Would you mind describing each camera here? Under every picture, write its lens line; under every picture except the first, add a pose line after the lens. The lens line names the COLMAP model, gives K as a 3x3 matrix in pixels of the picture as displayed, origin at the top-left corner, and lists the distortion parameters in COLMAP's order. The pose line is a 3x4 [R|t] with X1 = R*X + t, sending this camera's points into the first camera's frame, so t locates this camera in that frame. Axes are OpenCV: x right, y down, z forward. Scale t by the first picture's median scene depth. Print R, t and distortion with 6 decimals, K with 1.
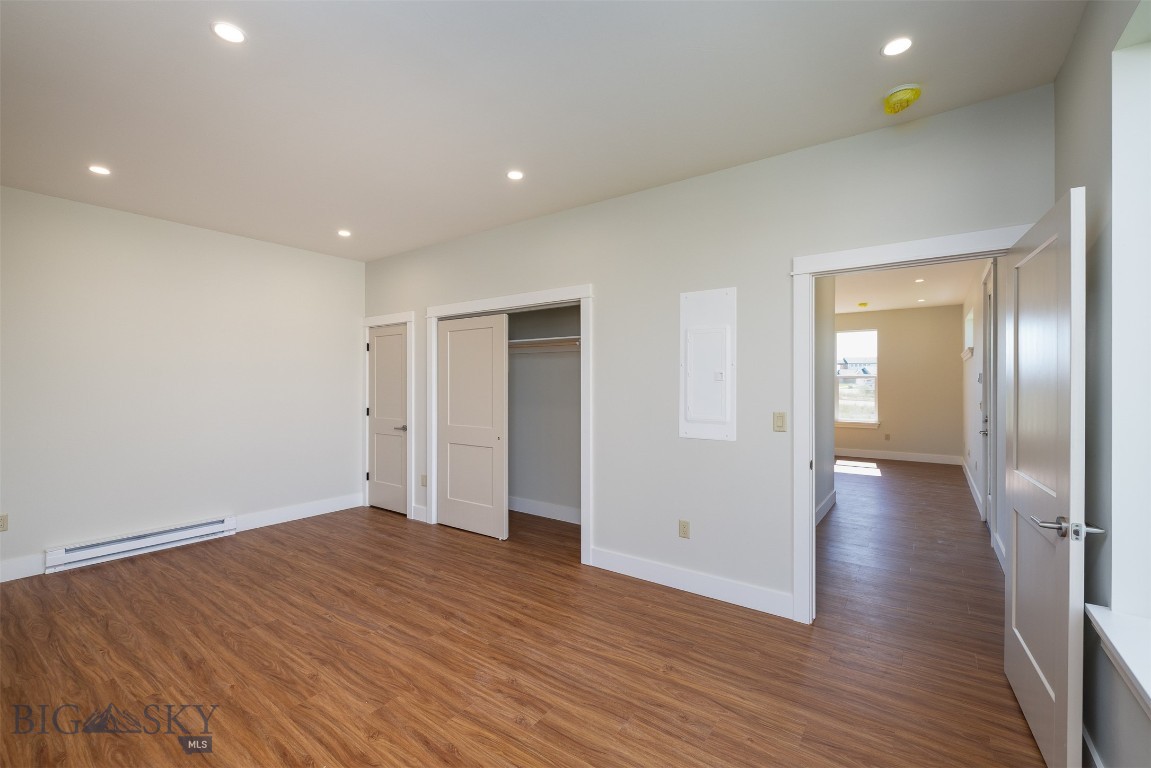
lens RADIAL K [[485.1, 0, 576.2], [0, 485.1, 383.6], [0, 0, 1]] dist [-0.000038, -0.000229]
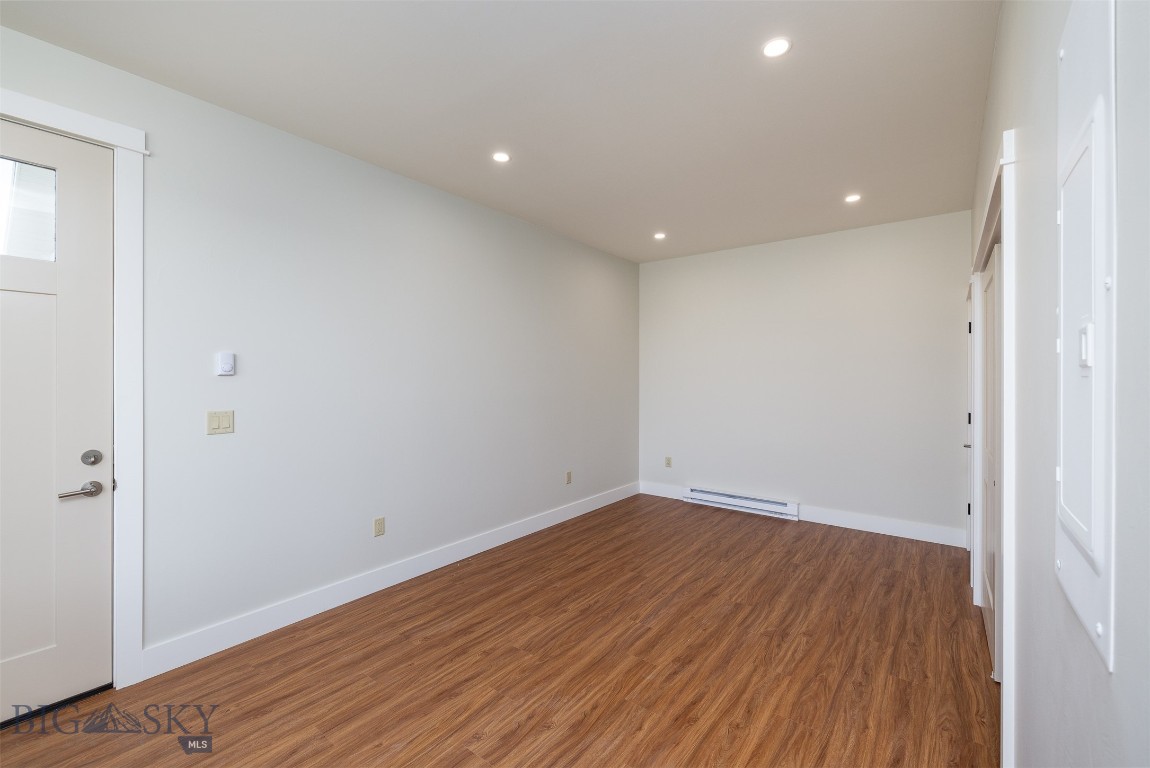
lens RADIAL K [[484.7, 0, 575.6], [0, 484.7, 380.4], [0, 0, 1]] dist [-0.000038, -0.000229]
pose [[-0.027051, 0.004596, -0.999623, 0.543321], [-0.000798, 0.999989, 0.004619, -0.001500], [0.999634, 0.000923, -0.027047, 0.808469]]
